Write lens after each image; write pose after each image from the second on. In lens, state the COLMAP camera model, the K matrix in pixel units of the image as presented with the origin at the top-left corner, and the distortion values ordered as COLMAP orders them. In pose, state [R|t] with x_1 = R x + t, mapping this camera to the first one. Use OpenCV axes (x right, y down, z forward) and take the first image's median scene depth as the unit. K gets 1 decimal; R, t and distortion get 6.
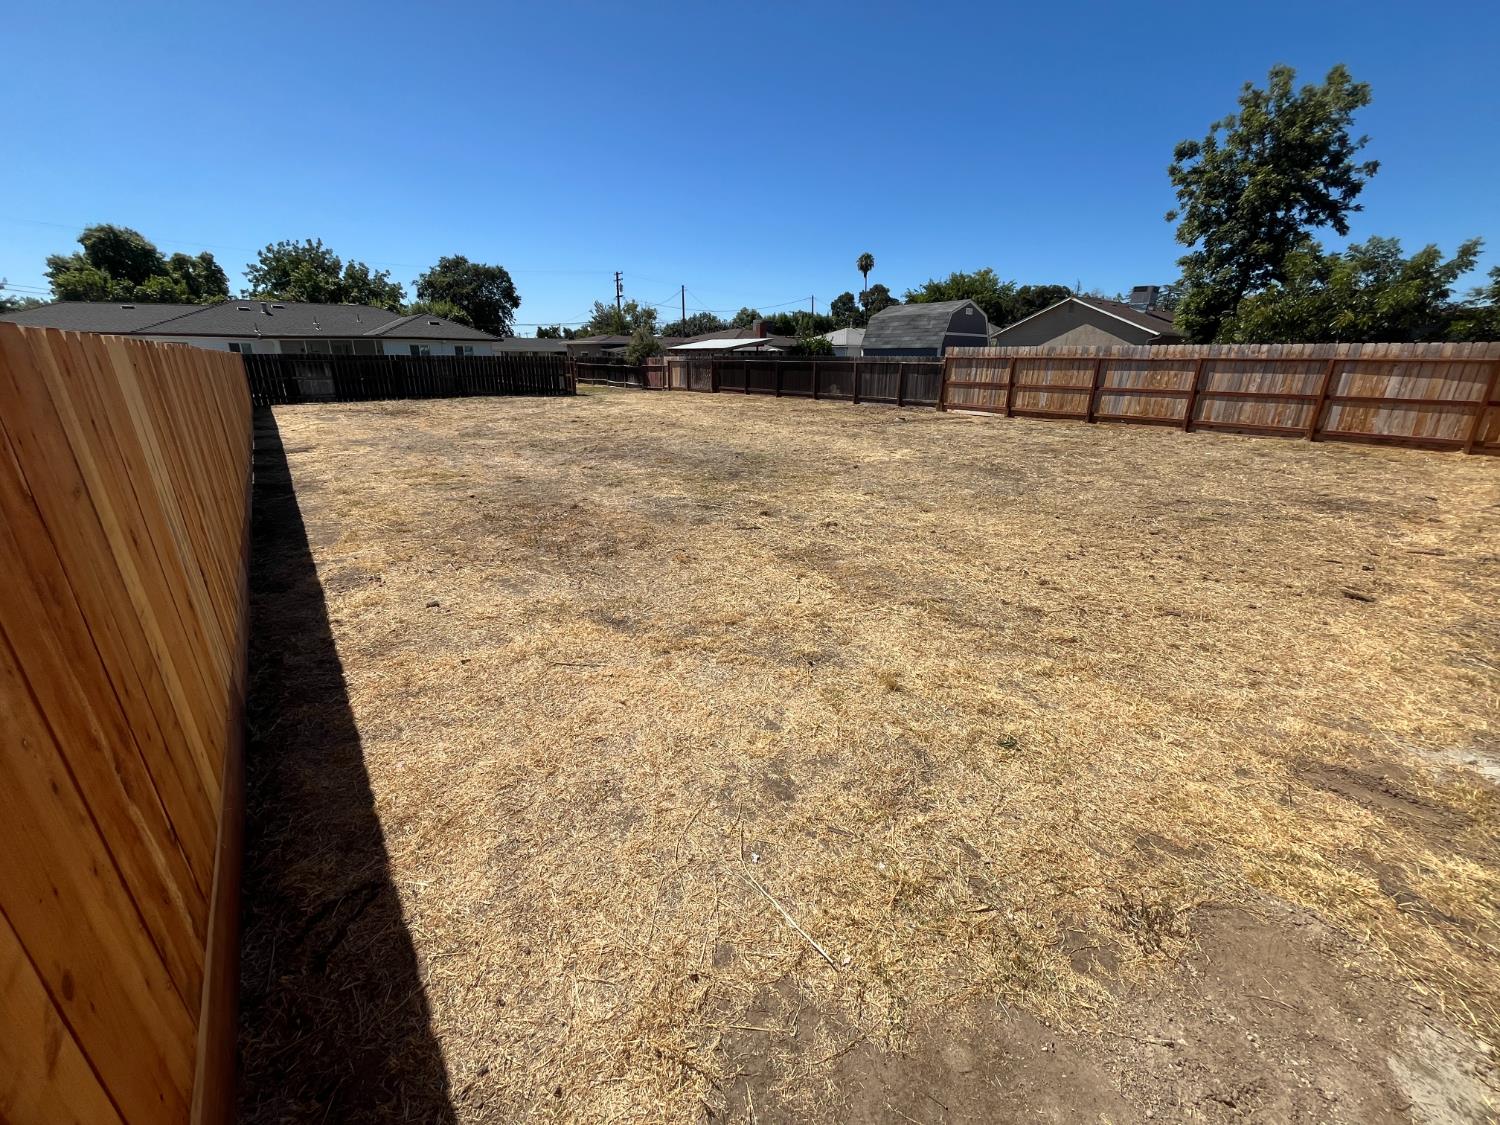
lens RADIAL K [[606.3, 0, 750.0], [0, 606.3, 562.5], [0, 0, 1]] dist [-0.000114, -0.000155]
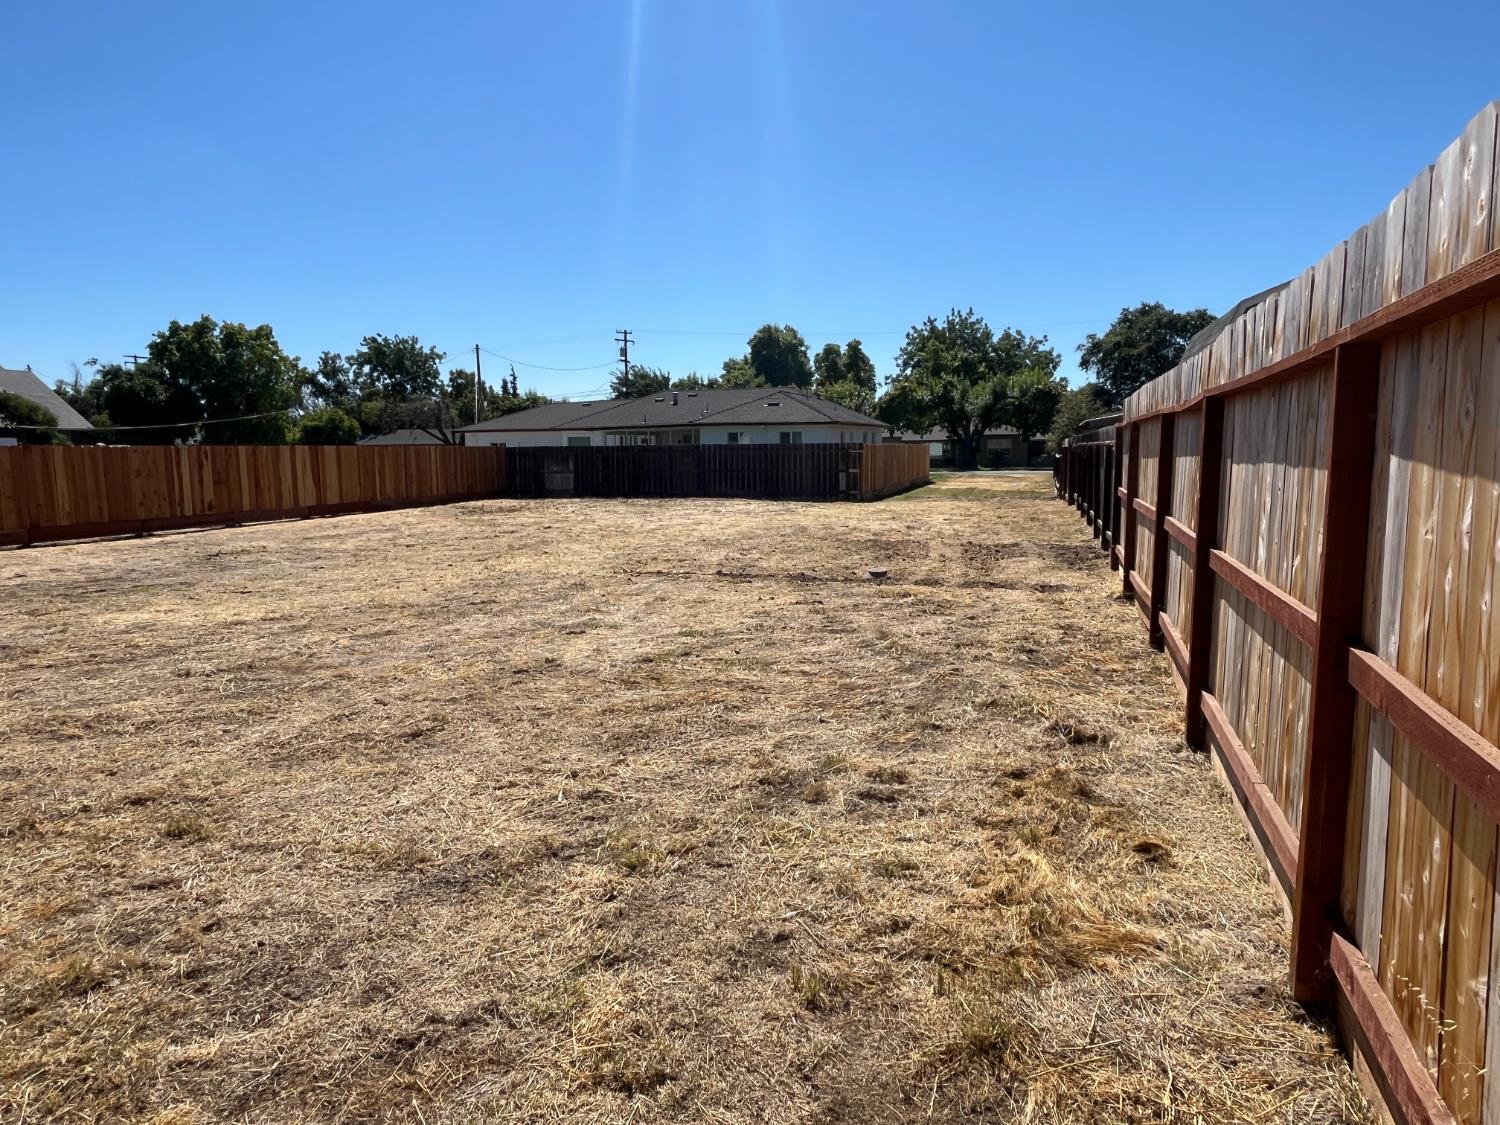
lens RADIAL K [[949.3, 0, 750.0], [0, 949.3, 562.5], [0, 0, 1]] dist [-0.004724, -0.003480]
pose [[0.568711, 0.083492, -0.818289, 0.424657], [-0.249007, 0.965629, -0.074535, -0.103372], [0.783941, 0.246148, 0.569954, 0.335122]]
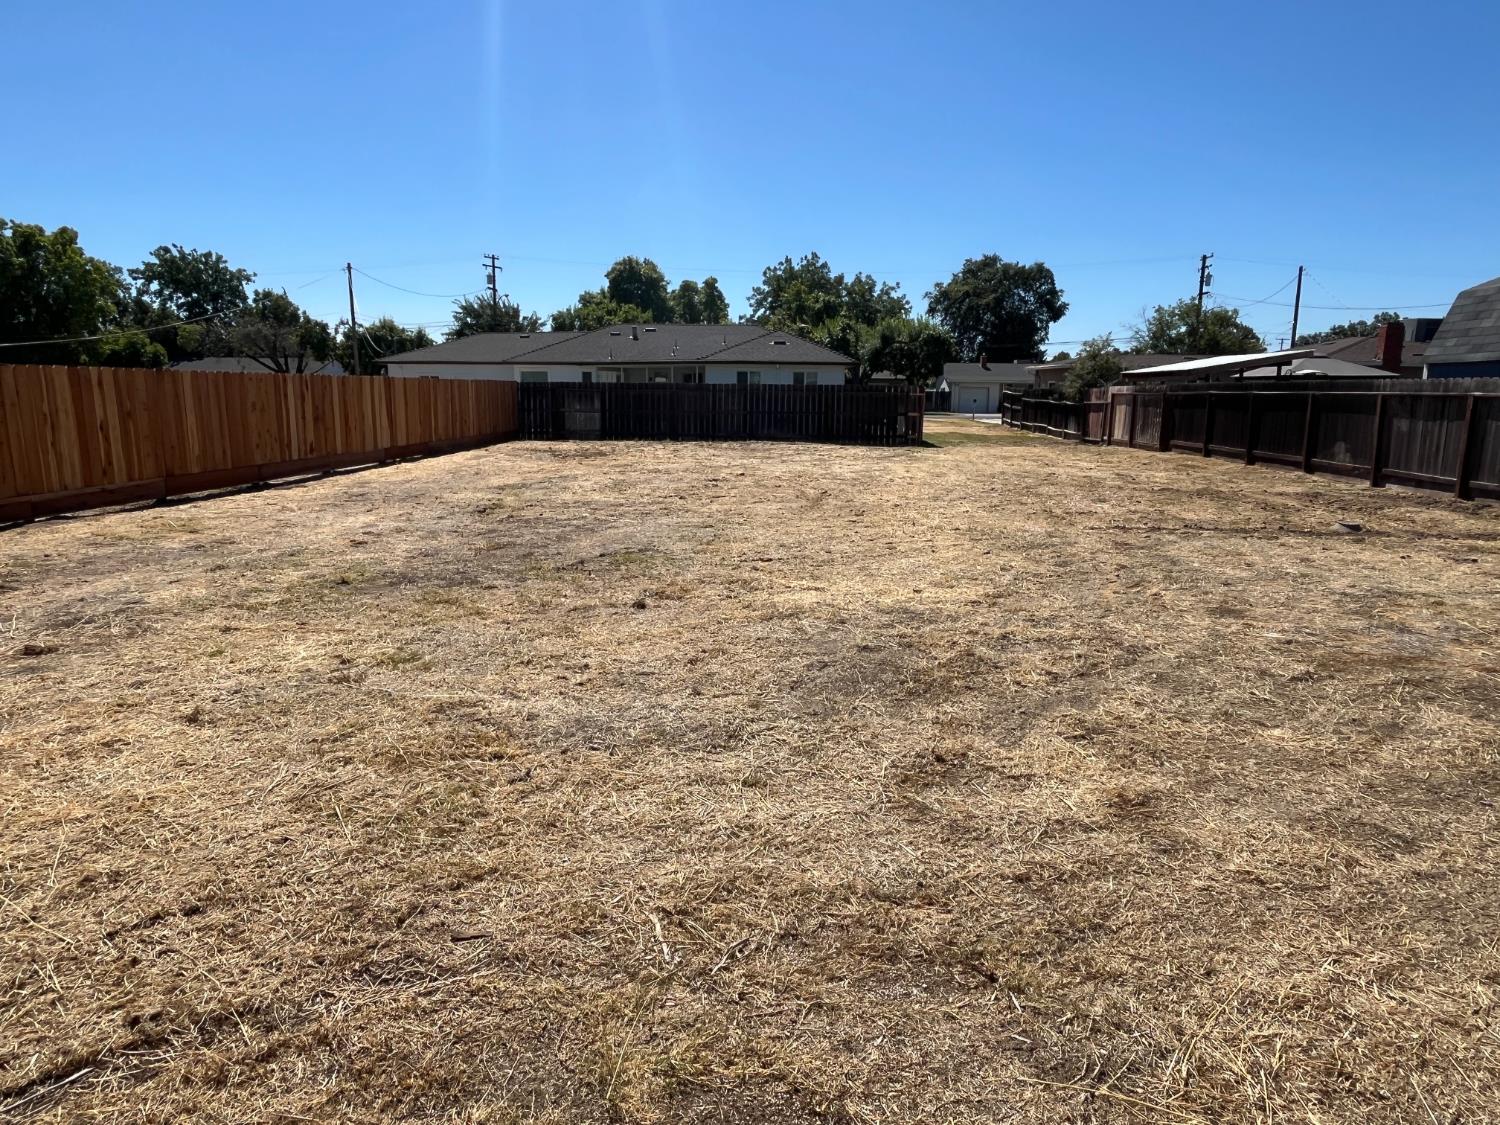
lens RADIAL K [[949.3, 0, 750.0], [0, 949.3, 562.5], [0, 0, 1]] dist [-0.004724, -0.003480]
pose [[0.744679, 0.119008, -0.656727, 0.216451], [-0.217141, 0.973643, -0.069784, -0.049720], [0.631113, 0.194569, 0.750892, 0.170009]]
